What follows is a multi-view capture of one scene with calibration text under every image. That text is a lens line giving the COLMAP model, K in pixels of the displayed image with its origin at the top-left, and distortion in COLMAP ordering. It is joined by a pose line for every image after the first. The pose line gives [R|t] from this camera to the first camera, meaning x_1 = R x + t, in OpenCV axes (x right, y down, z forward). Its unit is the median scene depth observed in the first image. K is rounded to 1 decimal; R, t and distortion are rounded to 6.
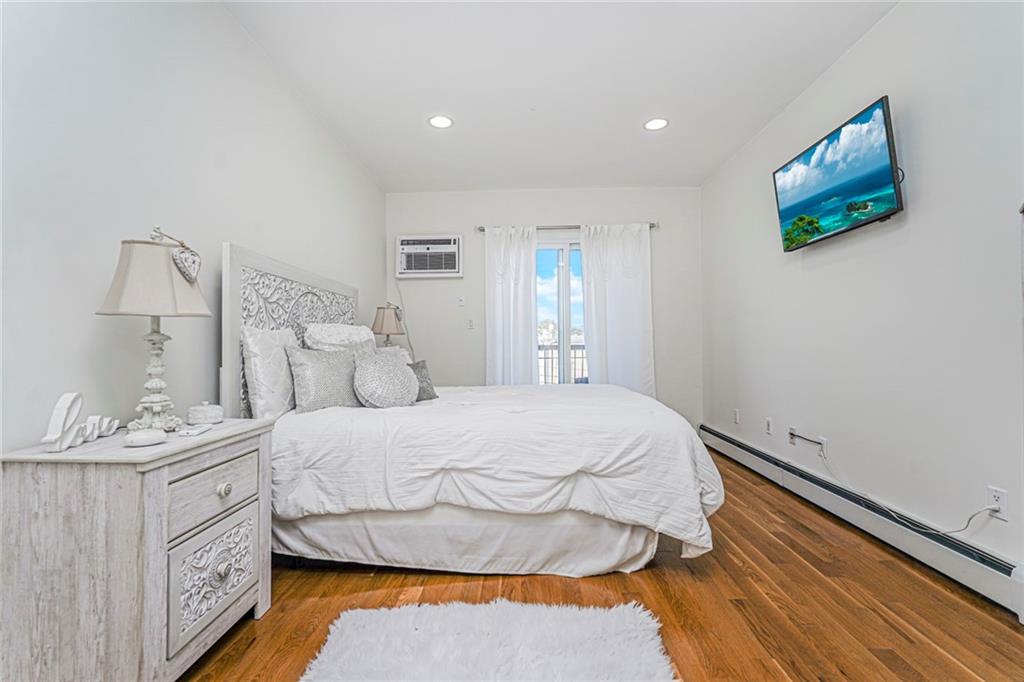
lens RADIAL K [[450.0, 0, 511.4], [0, 450.0, 345.9], [0, 0, 1]] dist [-0.019680, 0.010709]
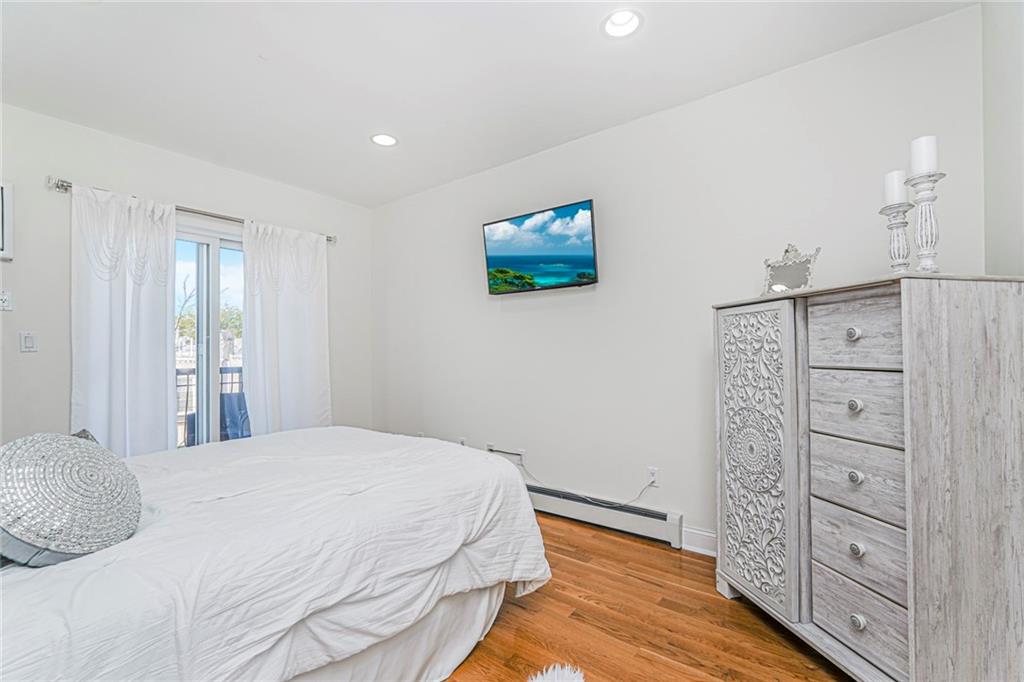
lens RADIAL K [[450.0, 0, 511.4], [0, 450.0, 345.9], [0, 0, 1]] dist [-0.019680, 0.010709]
pose [[0.583770, 0.016133, 0.811759, -0.466937], [0.002253, 0.999767, -0.021489, -0.075775], [-0.811916, 0.014374, 0.583597, 0.417335]]
